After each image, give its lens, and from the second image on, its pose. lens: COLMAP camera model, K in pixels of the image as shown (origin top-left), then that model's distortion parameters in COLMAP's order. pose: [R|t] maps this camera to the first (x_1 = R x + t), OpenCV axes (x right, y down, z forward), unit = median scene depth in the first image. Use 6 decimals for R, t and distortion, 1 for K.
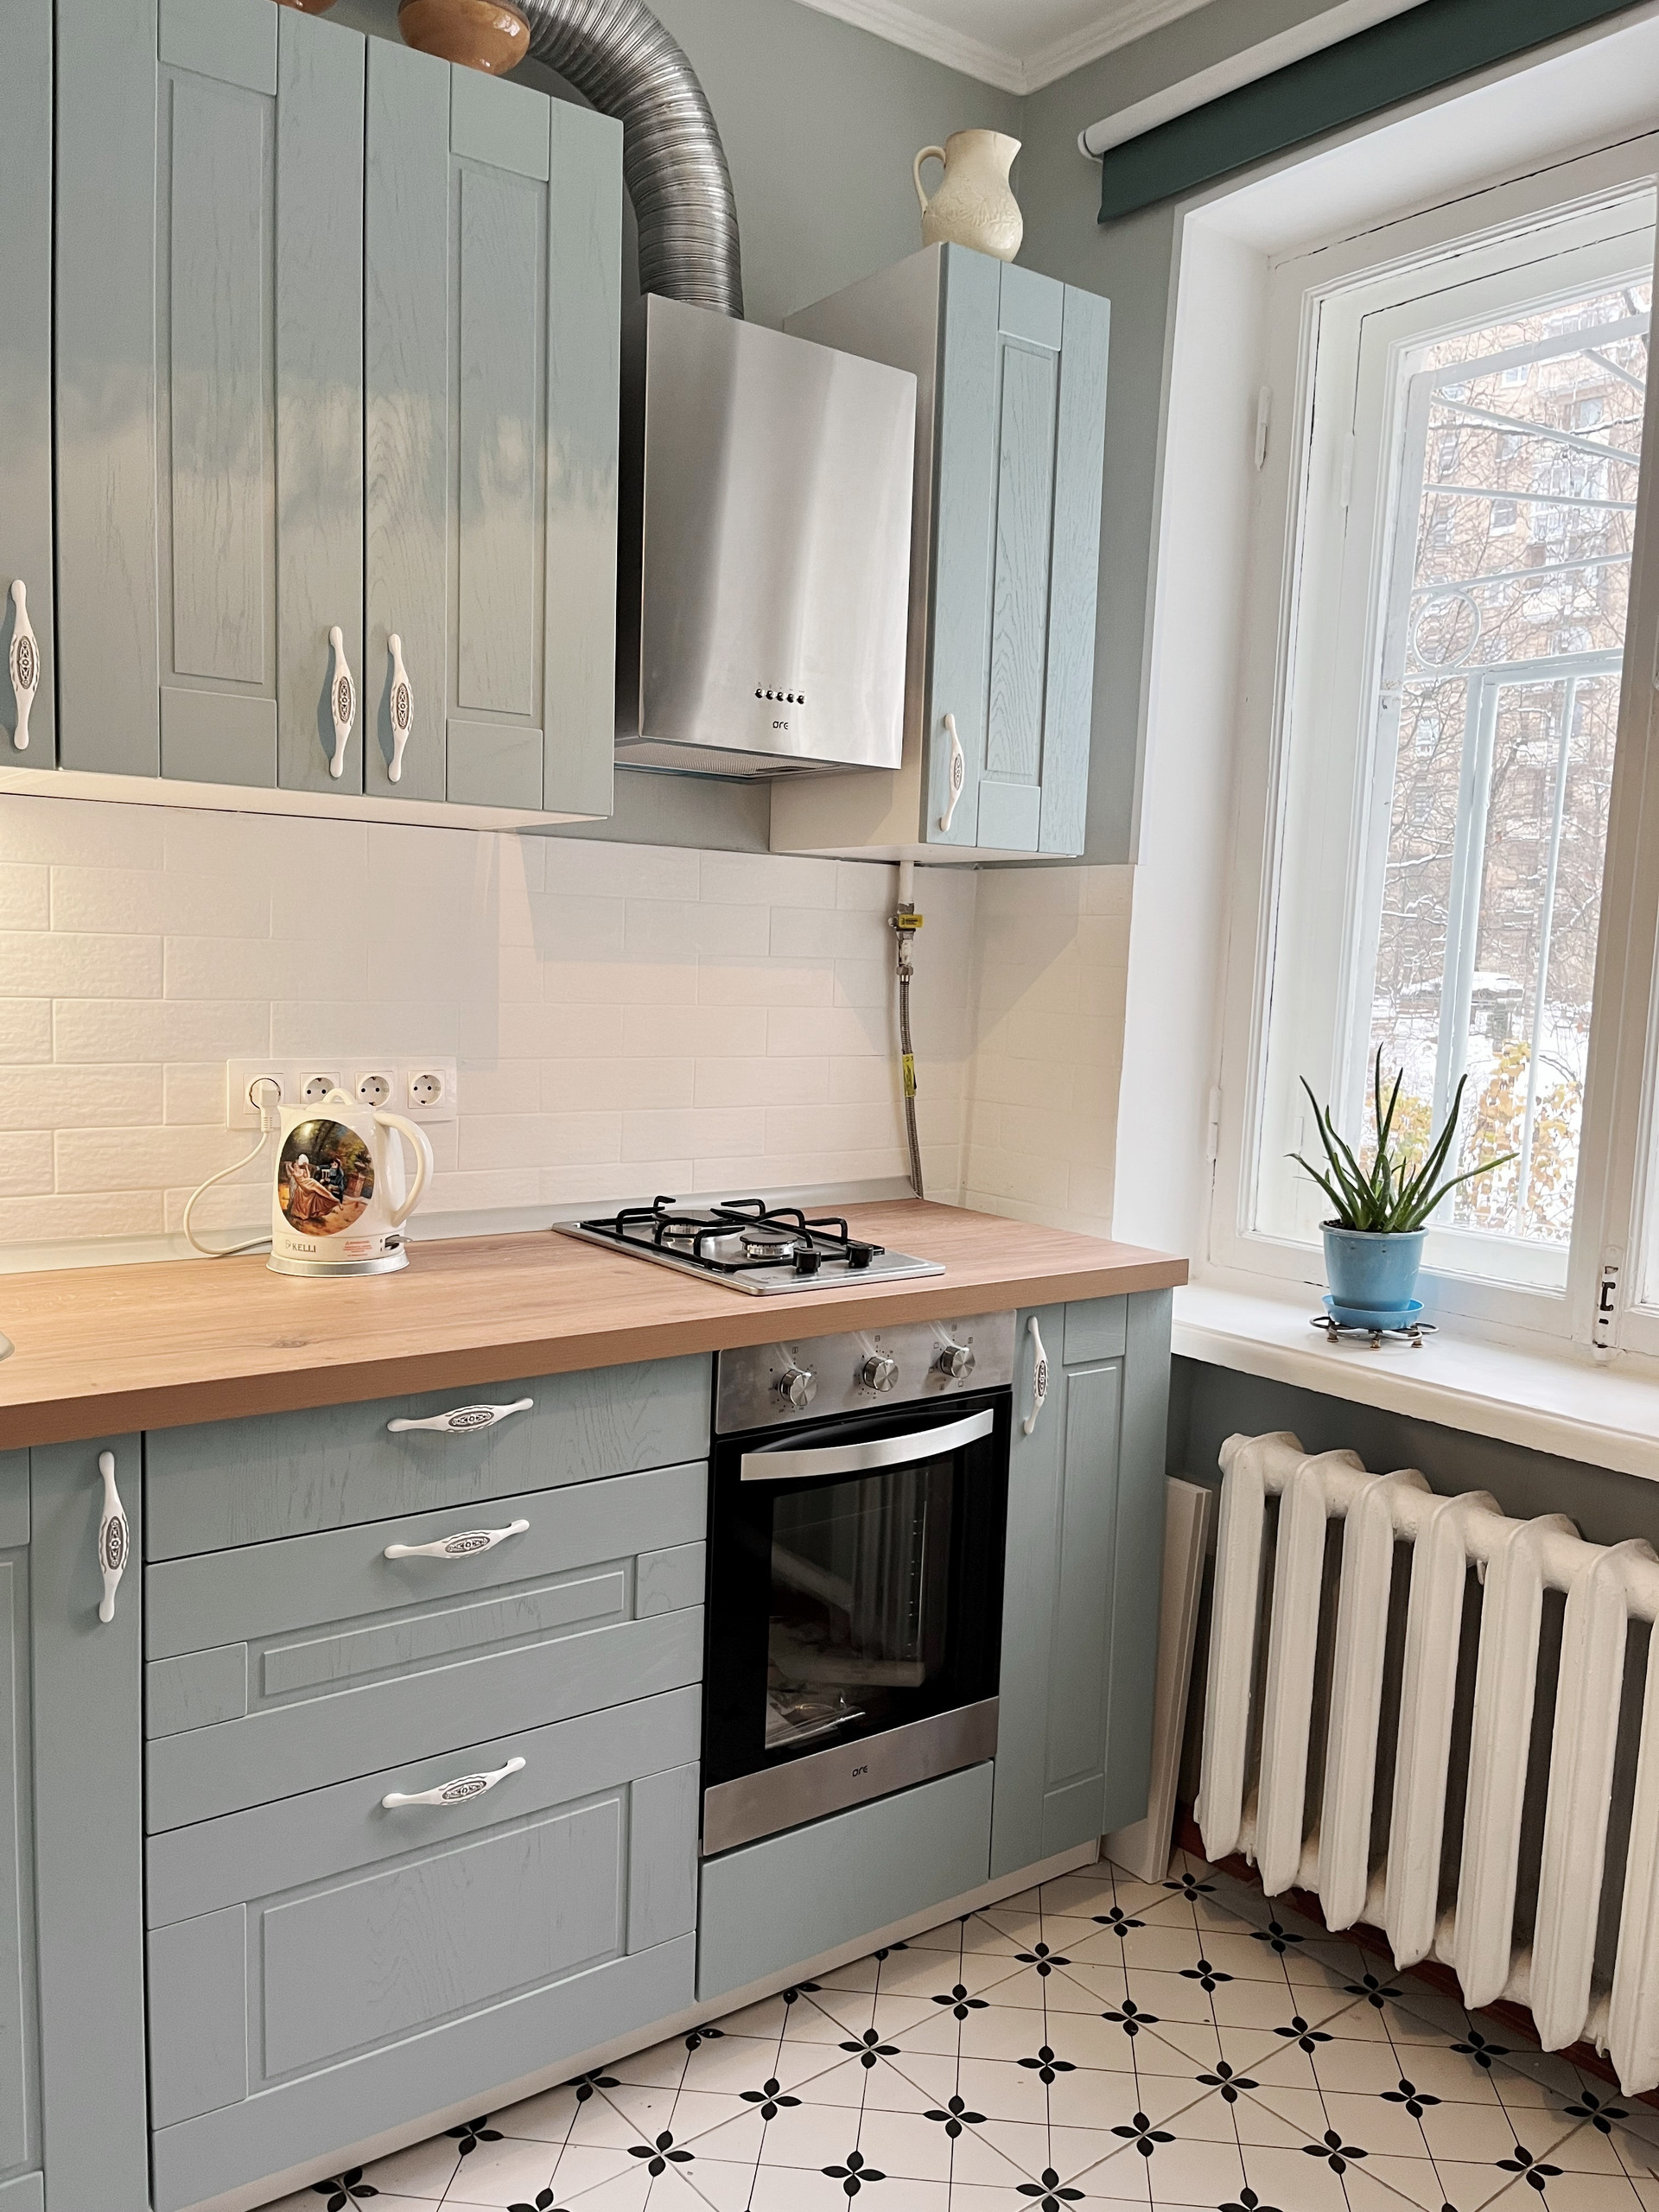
lens RADIAL K [[1697.8, 0, 829.5], [0, 1697.8, 1106.0], [0, 0, 1]] dist [0.053366, -0.083234]
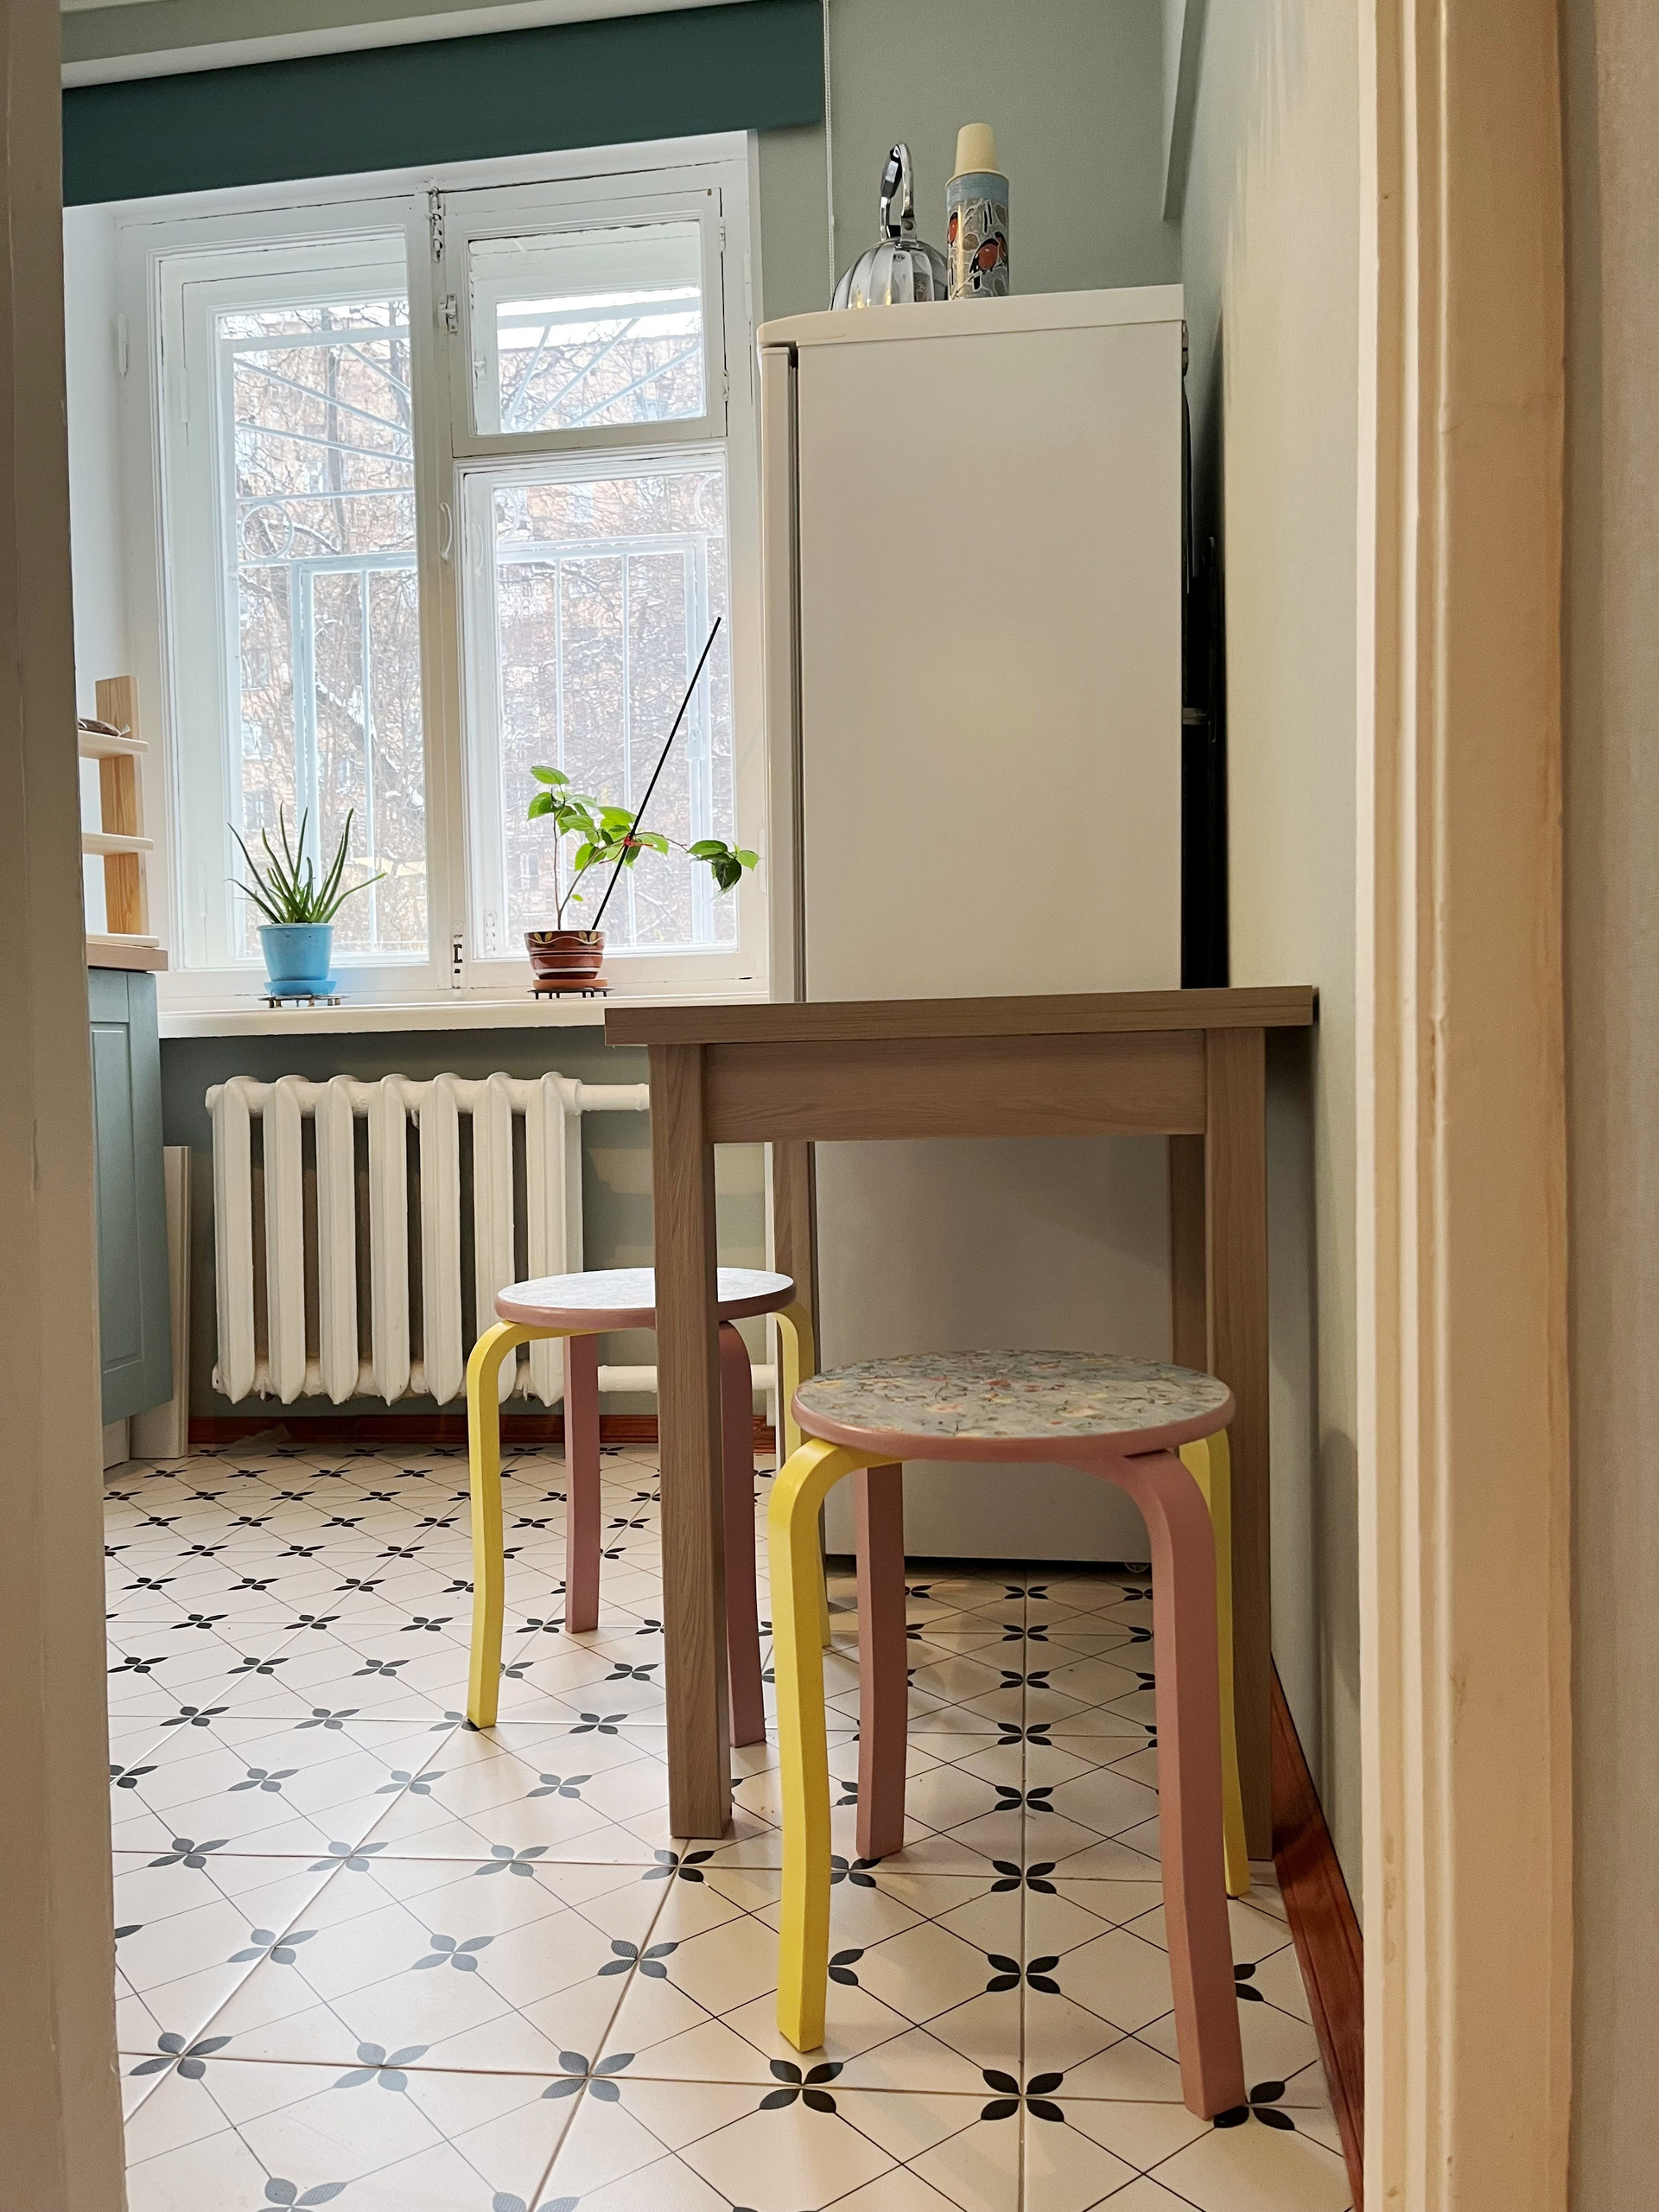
lens RADIAL K [[1697.8, 0, 829.5], [0, 1697.8, 1106.0], [0, 0, 1]] dist [0.053366, -0.083234]
pose [[0.709025, -0.073278, 0.701365, -0.449289], [0.116908, 0.993038, -0.014434, 0.362383], [-0.695425, 0.092229, 0.712656, -0.343660]]
